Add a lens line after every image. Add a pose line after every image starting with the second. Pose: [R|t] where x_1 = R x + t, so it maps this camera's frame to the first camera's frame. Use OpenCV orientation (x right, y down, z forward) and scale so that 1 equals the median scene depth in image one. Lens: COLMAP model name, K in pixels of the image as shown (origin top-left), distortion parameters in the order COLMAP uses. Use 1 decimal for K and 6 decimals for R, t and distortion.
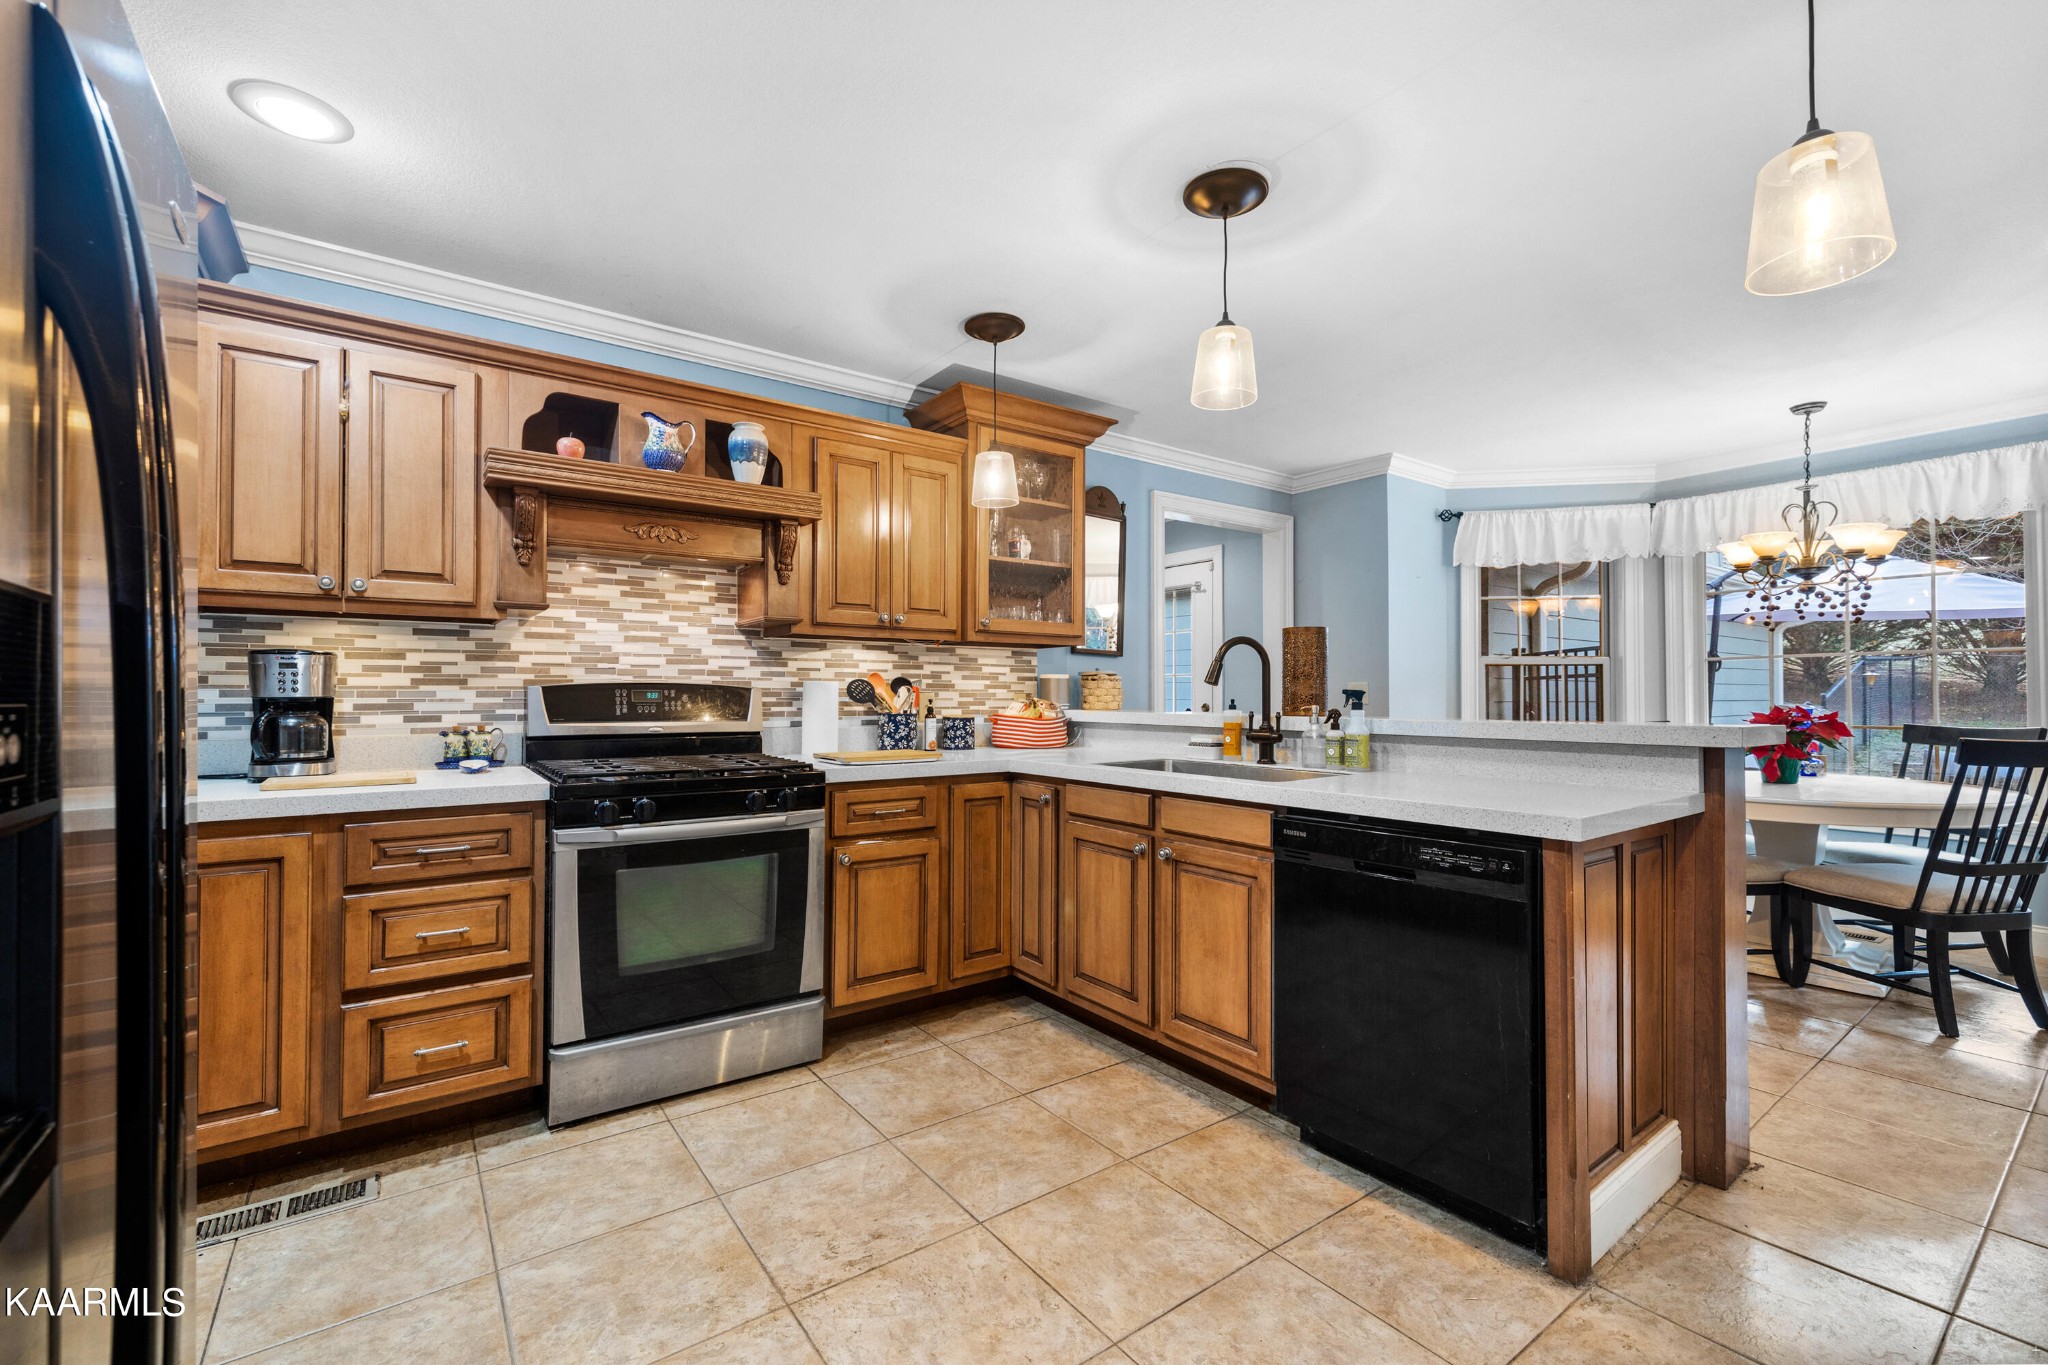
lens RADIAL K [[877.9, 0, 1028.3], [0, 877.9, 683.9], [0, 0, 1]] dist [0.010069, -0.000503]
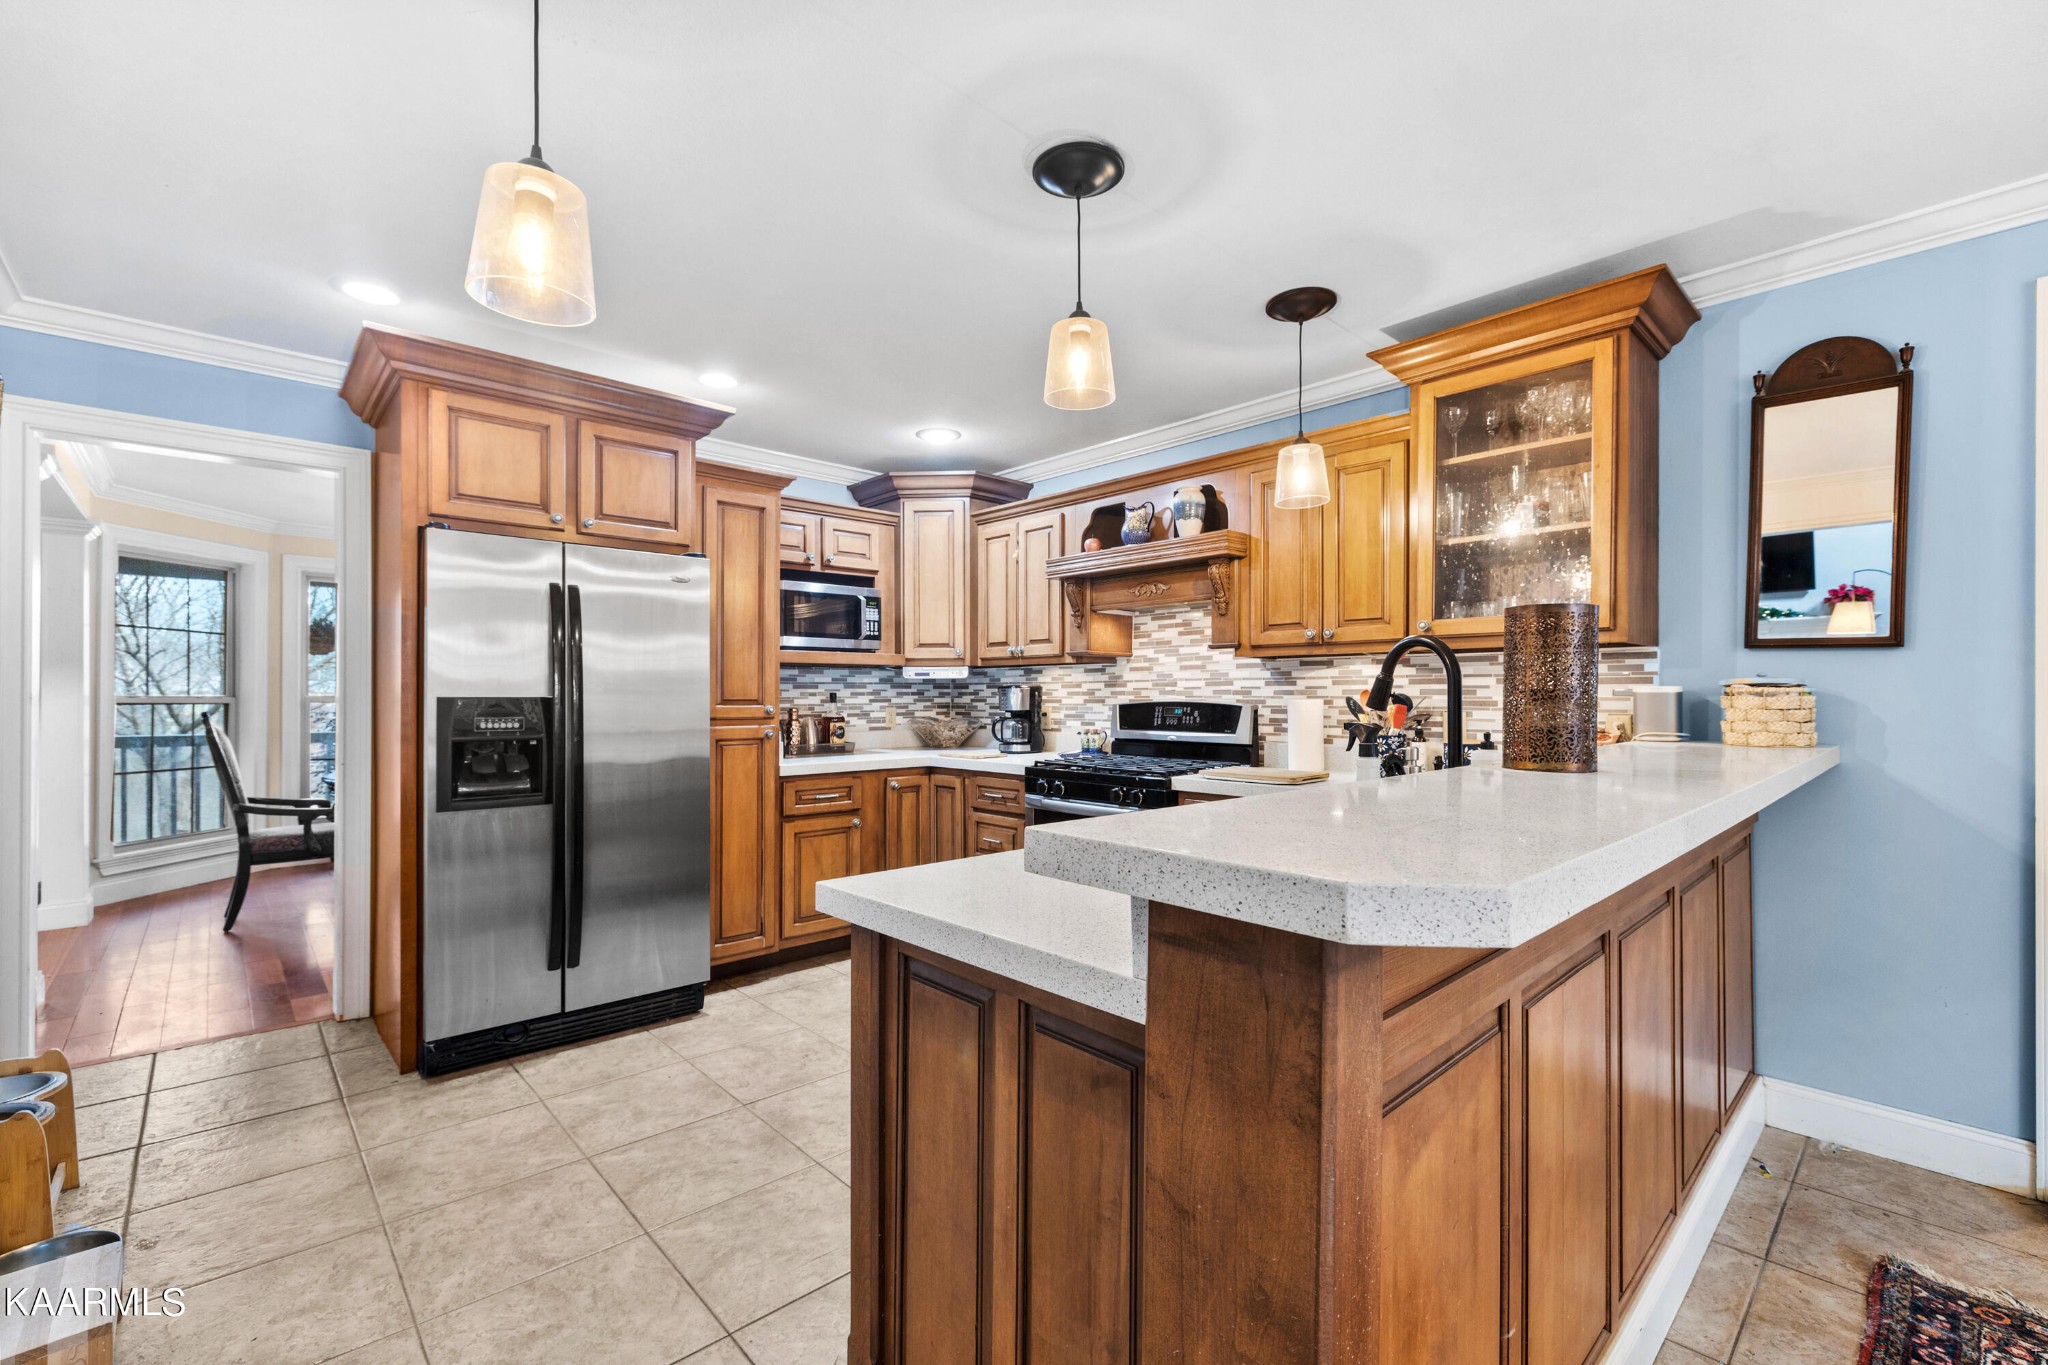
lens RADIAL K [[877.9, 0, 1024.6], [0, 877.9, 695.0], [0, 0, 1]] dist [0.010069, -0.000503]
pose [[0.111116, -0.013260, -0.993719, 0.830346], [-0.002040, 0.999906, -0.013571, 0.007691], [0.993805, 0.003535, 0.111078, 0.631897]]
